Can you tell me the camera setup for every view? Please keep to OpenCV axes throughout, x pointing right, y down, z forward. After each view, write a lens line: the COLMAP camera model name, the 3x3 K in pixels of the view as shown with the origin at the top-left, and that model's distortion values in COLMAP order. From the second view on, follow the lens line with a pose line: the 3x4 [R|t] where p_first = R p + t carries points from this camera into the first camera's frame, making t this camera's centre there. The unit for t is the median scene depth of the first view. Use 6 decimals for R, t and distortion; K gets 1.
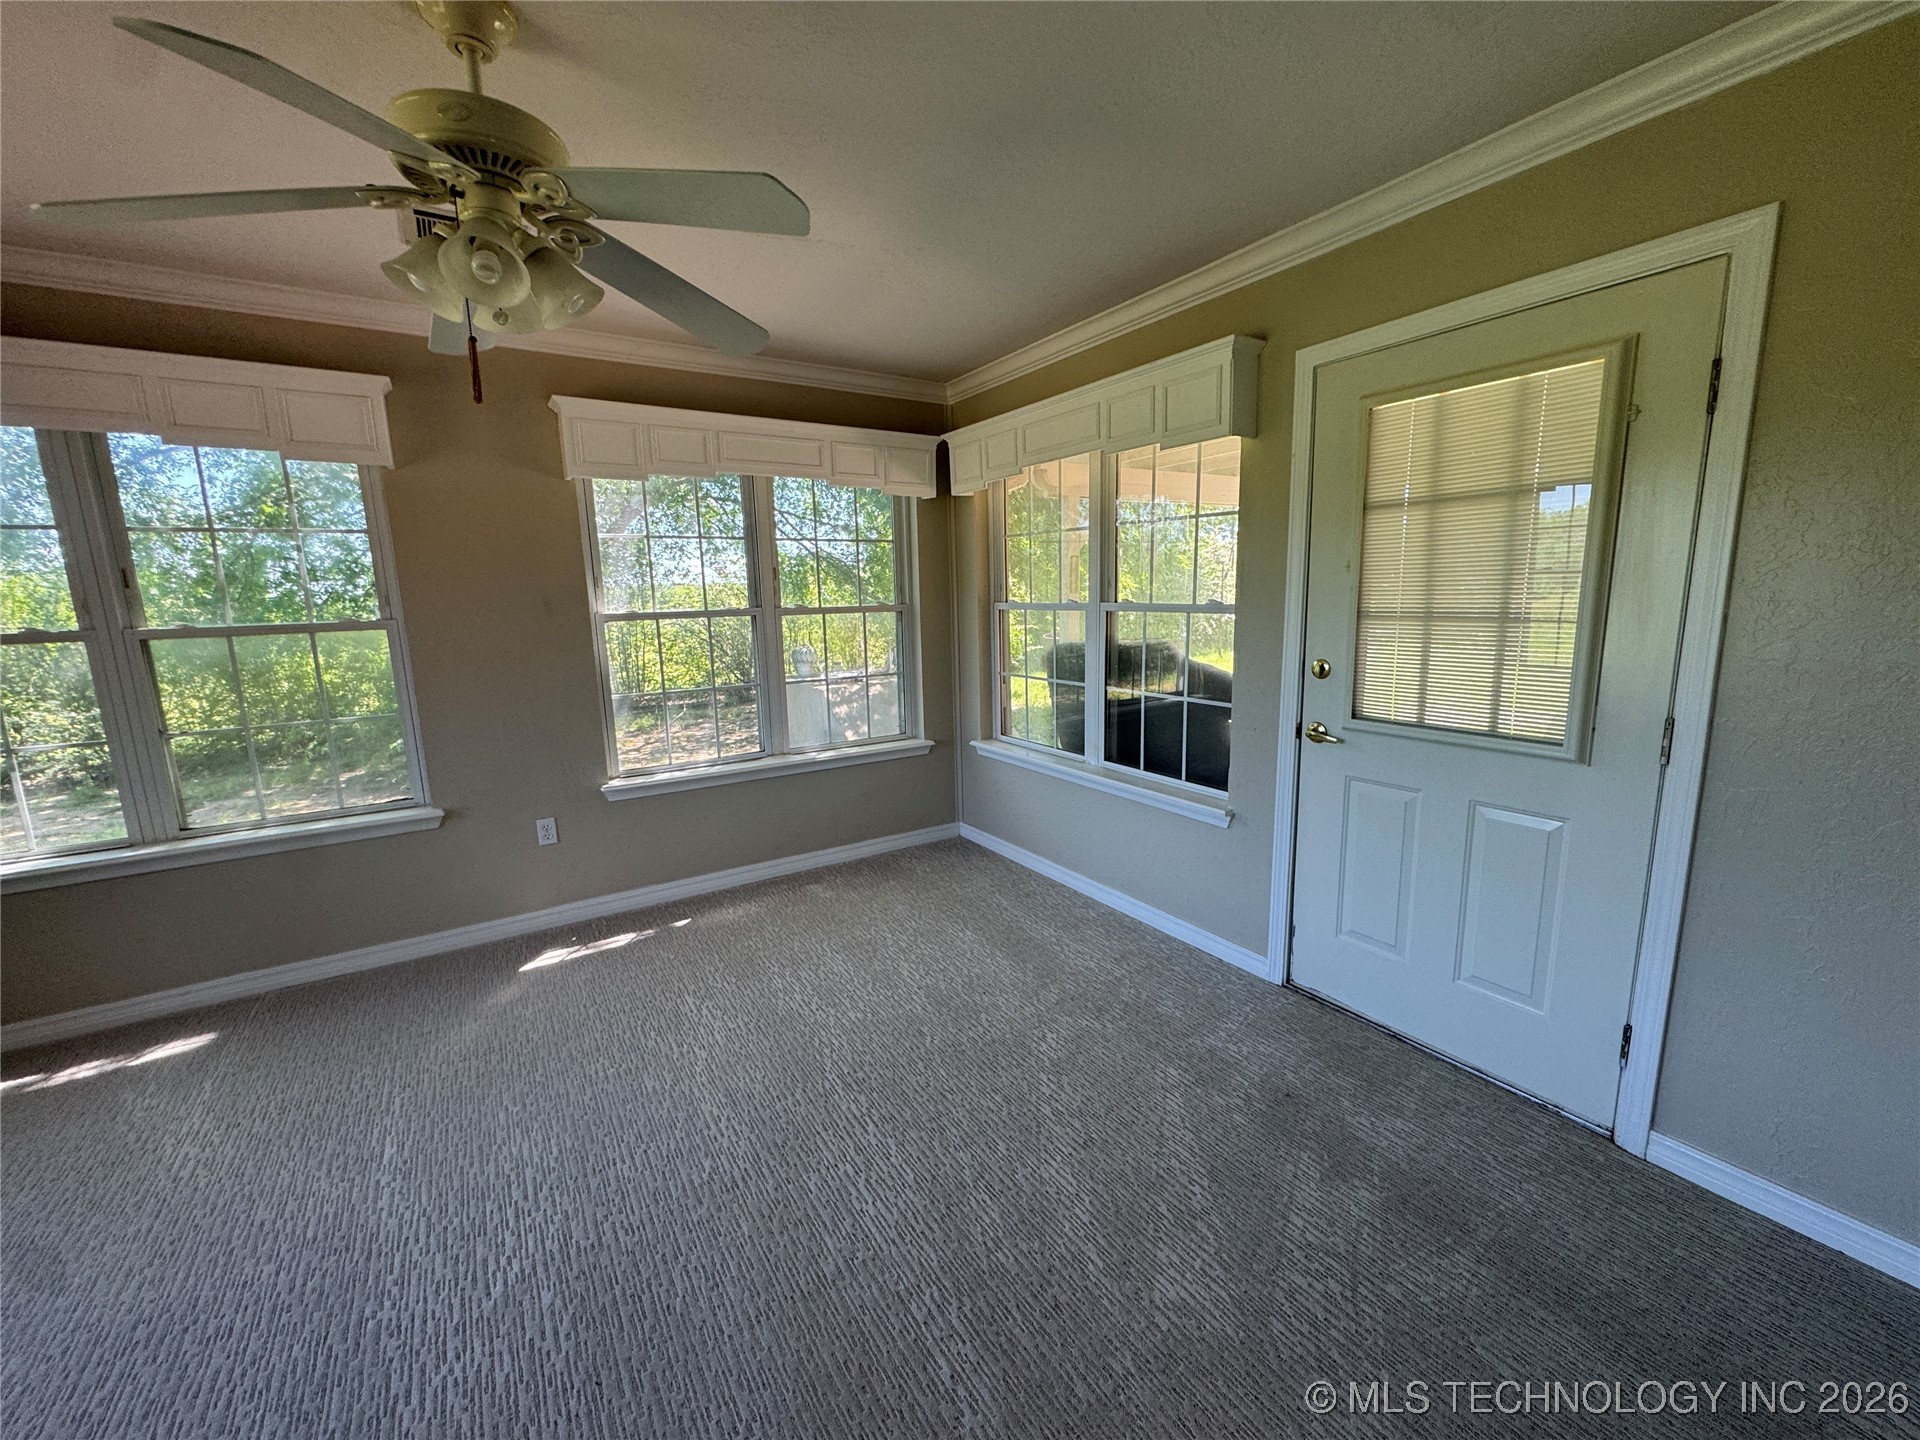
lens RADIAL K [[762.3, 0, 955.4], [0, 762.3, 724.3], [0, 0, 1]] dist [-0.003162, -0.000421]
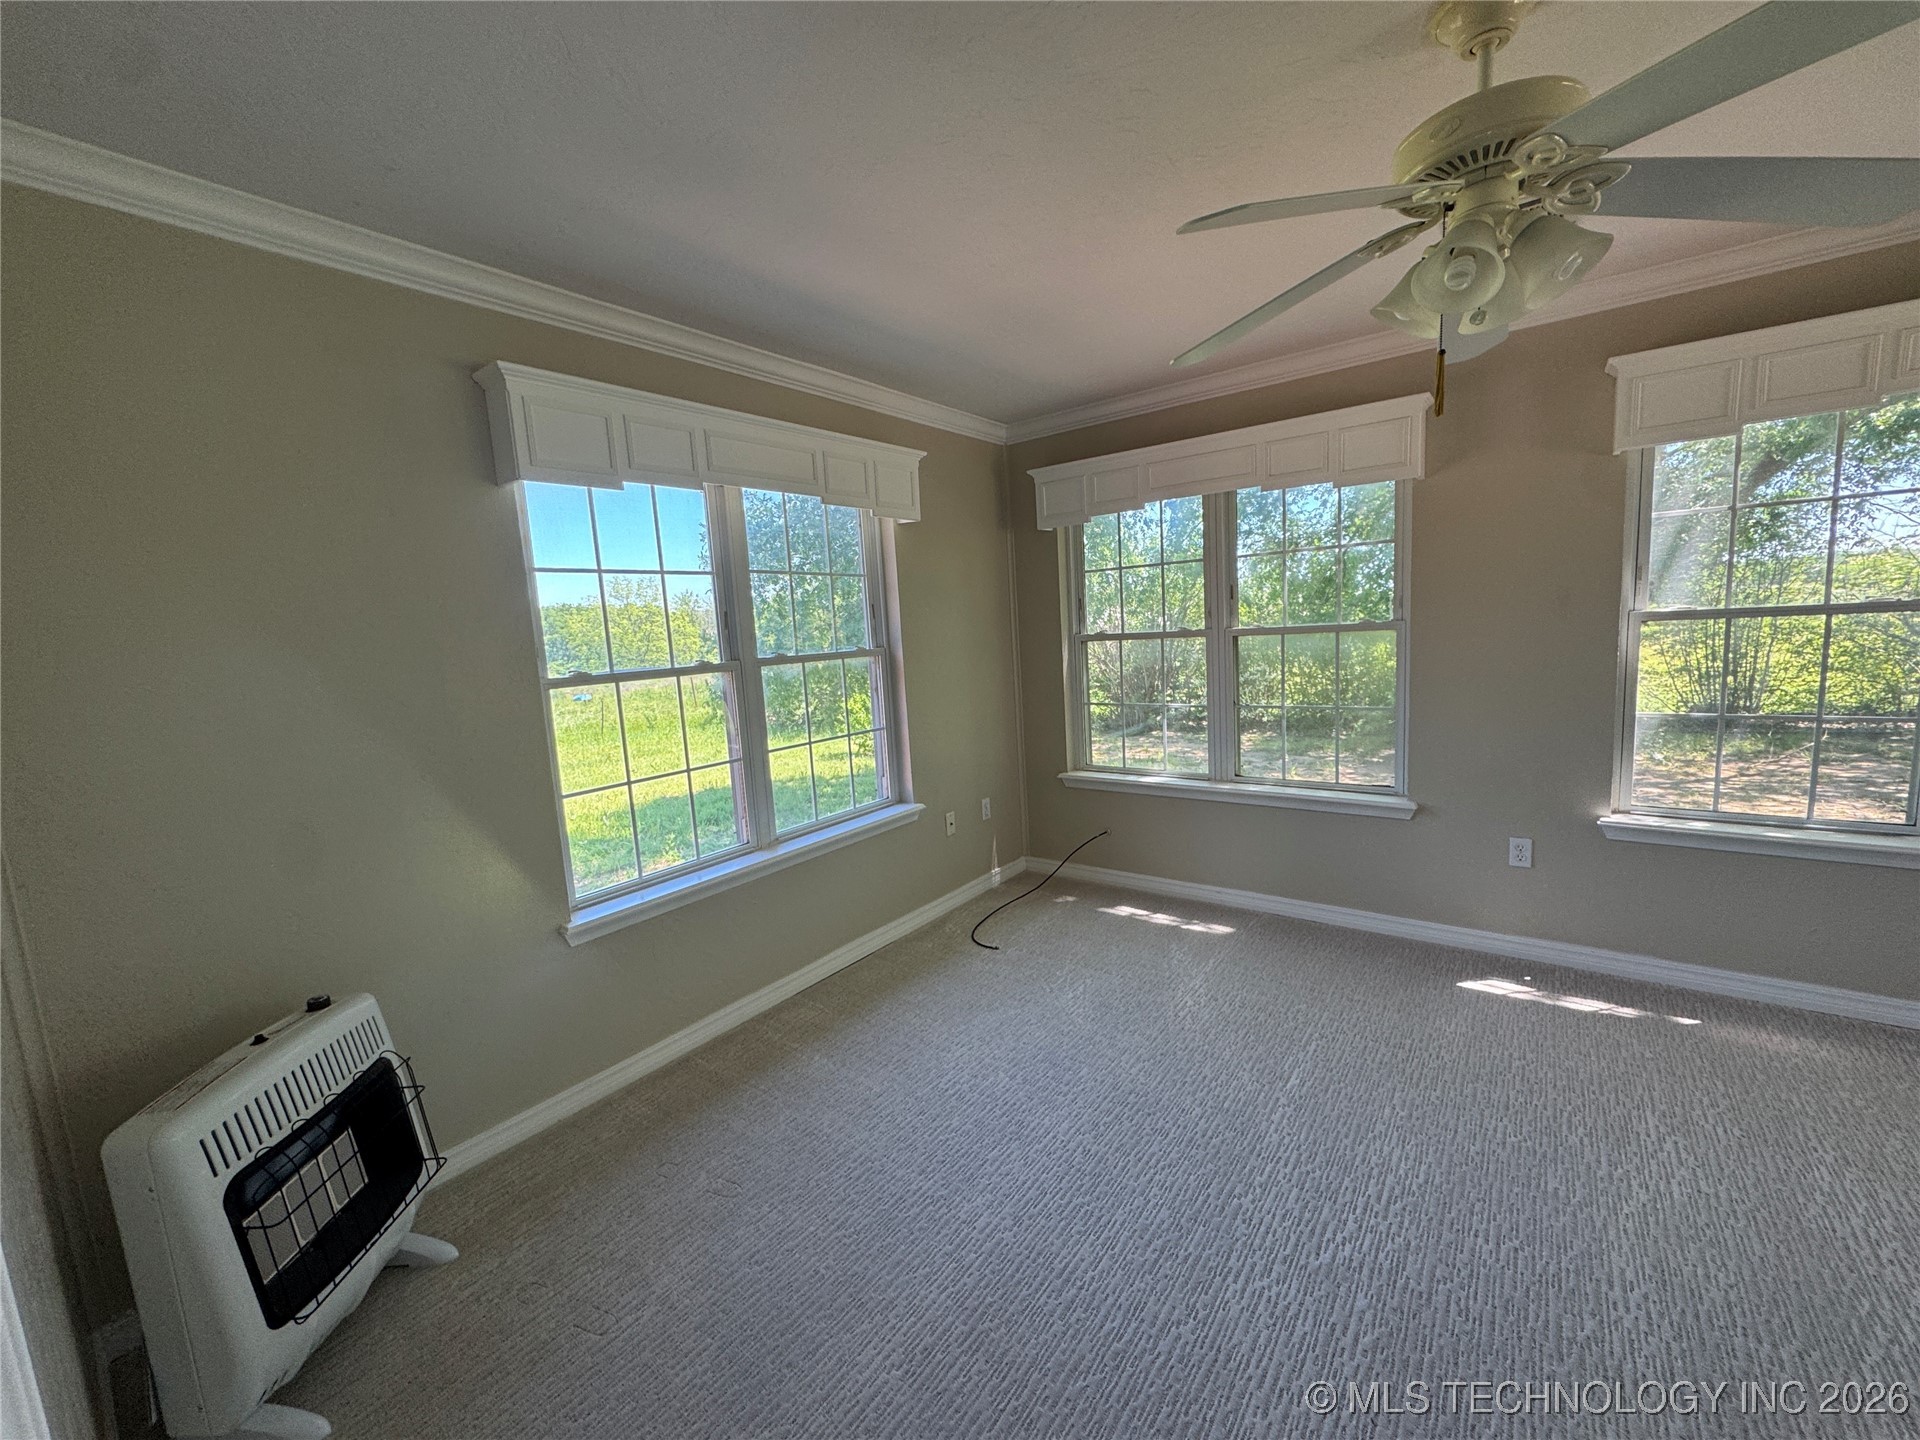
lens RADIAL K [[762.3, 0, 962.8], [0, 762.3, 718.8], [0, 0, 1]] dist [-0.003162, -0.000421]
pose [[0.331874, 0.120939, -0.935539, 0.100923], [-0.110563, 0.989899, 0.088745, -0.033040], [0.936822, 0.073984, 0.341893, 0.071225]]
